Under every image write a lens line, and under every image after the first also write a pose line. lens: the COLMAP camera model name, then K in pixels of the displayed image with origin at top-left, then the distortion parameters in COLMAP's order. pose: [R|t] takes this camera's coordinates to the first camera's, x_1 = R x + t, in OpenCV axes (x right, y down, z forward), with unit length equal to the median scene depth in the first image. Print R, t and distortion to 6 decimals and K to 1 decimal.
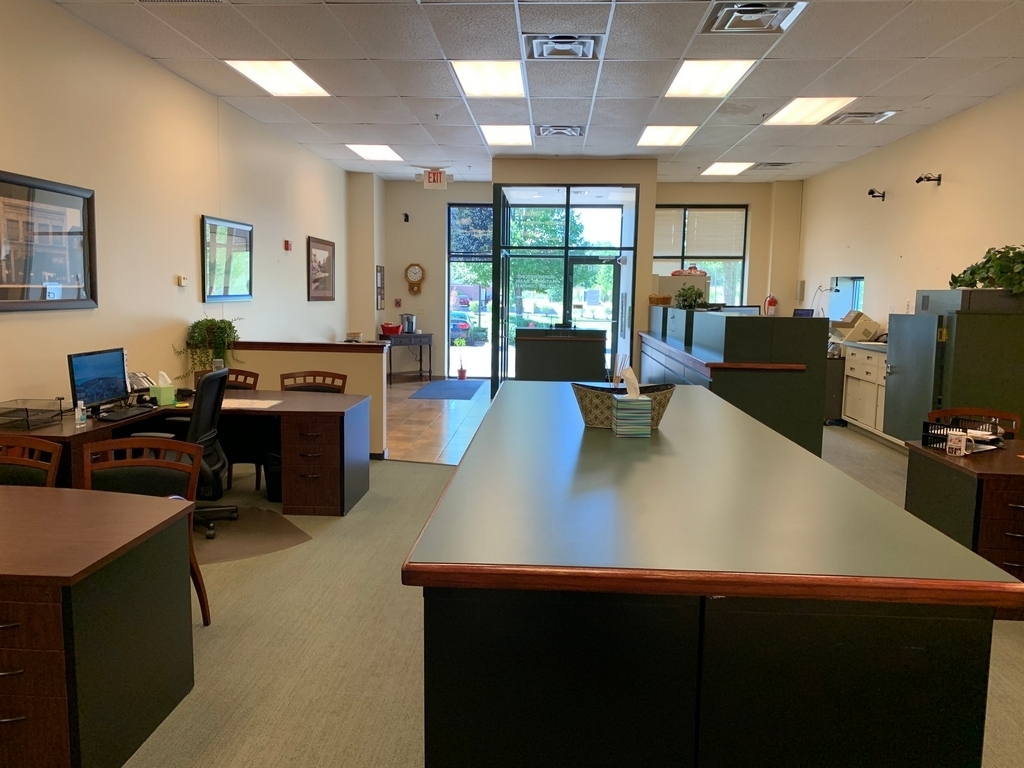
lens RADIAL K [[780.9, 0, 511.0], [0, 780.9, 383.3], [0, 0, 1]] dist [-0.010797, -0.005992]
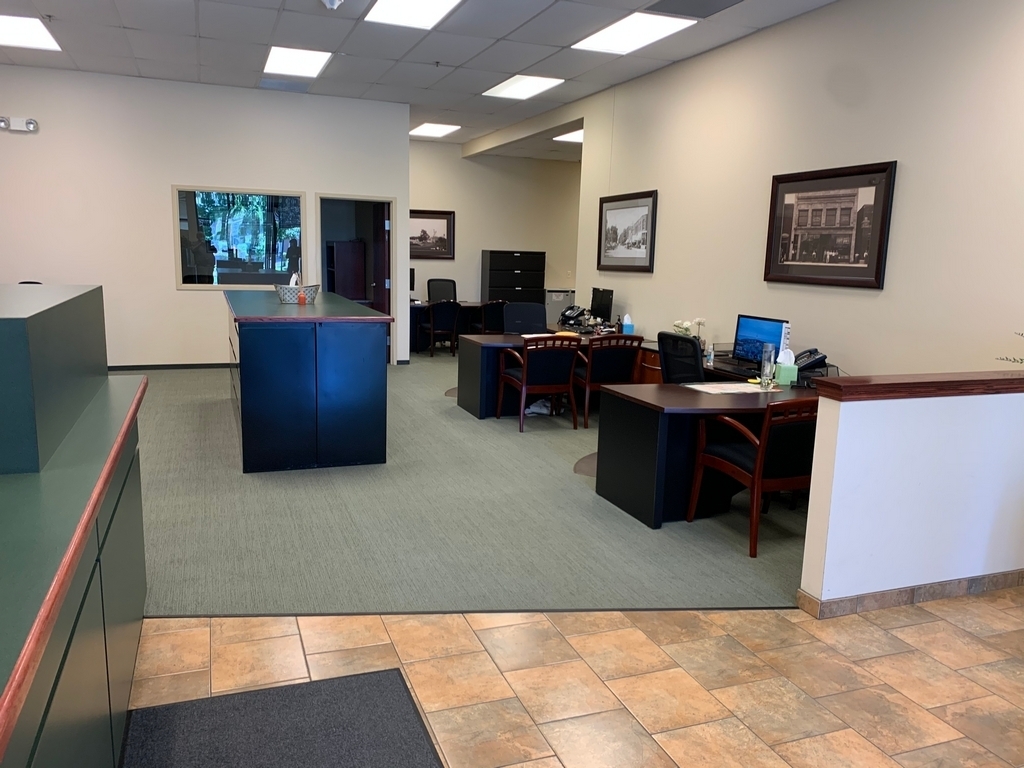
lens RADIAL K [[780.9, 0, 511.6], [0, 780.9, 385.1], [0, 0, 1]] dist [-0.010797, -0.005992]
pose [[-0.911629, 0.034779, -0.409540, 0.286599], [-0.084493, 0.959275, 0.269543, -0.221549], [0.402236, 0.280326, -0.871564, 1.841769]]
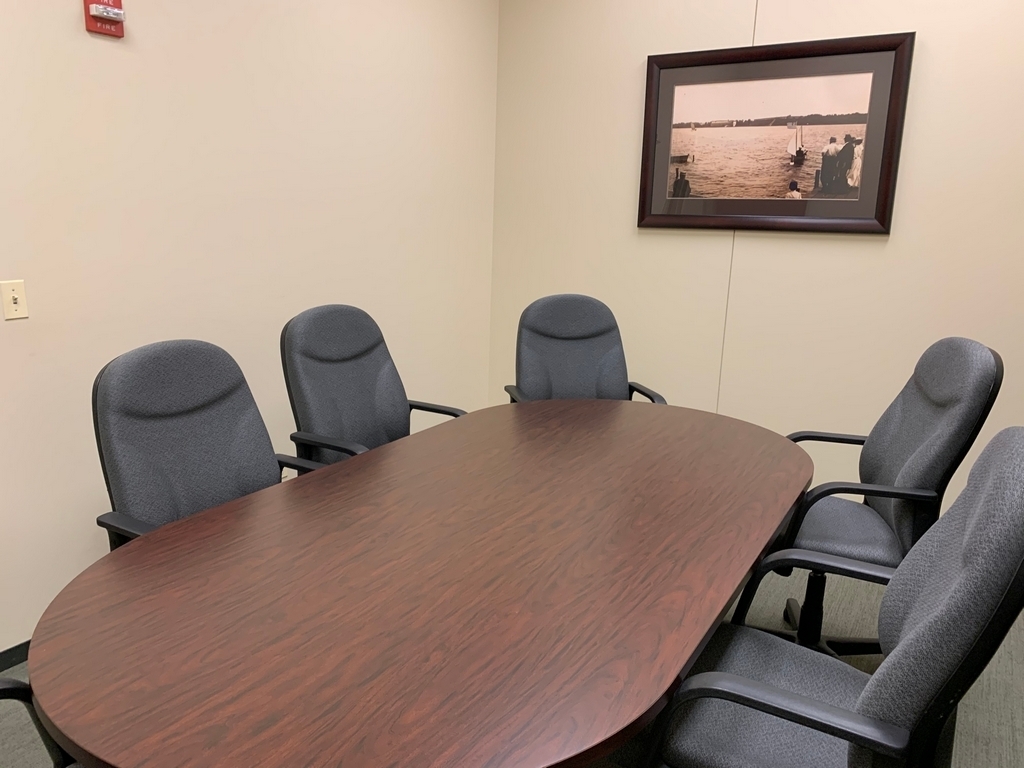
lens RADIAL K [[780.9, 0, 513.2], [0, 780.9, 382.6], [0, 0, 1]] dist [-0.010797, -0.005992]
pose [[-0.473918, 0.212031, -0.854661, 0.169075], [-0.102685, 0.950649, 0.292784, -0.148598], [0.874561, 0.226517, -0.428757, 1.123156]]
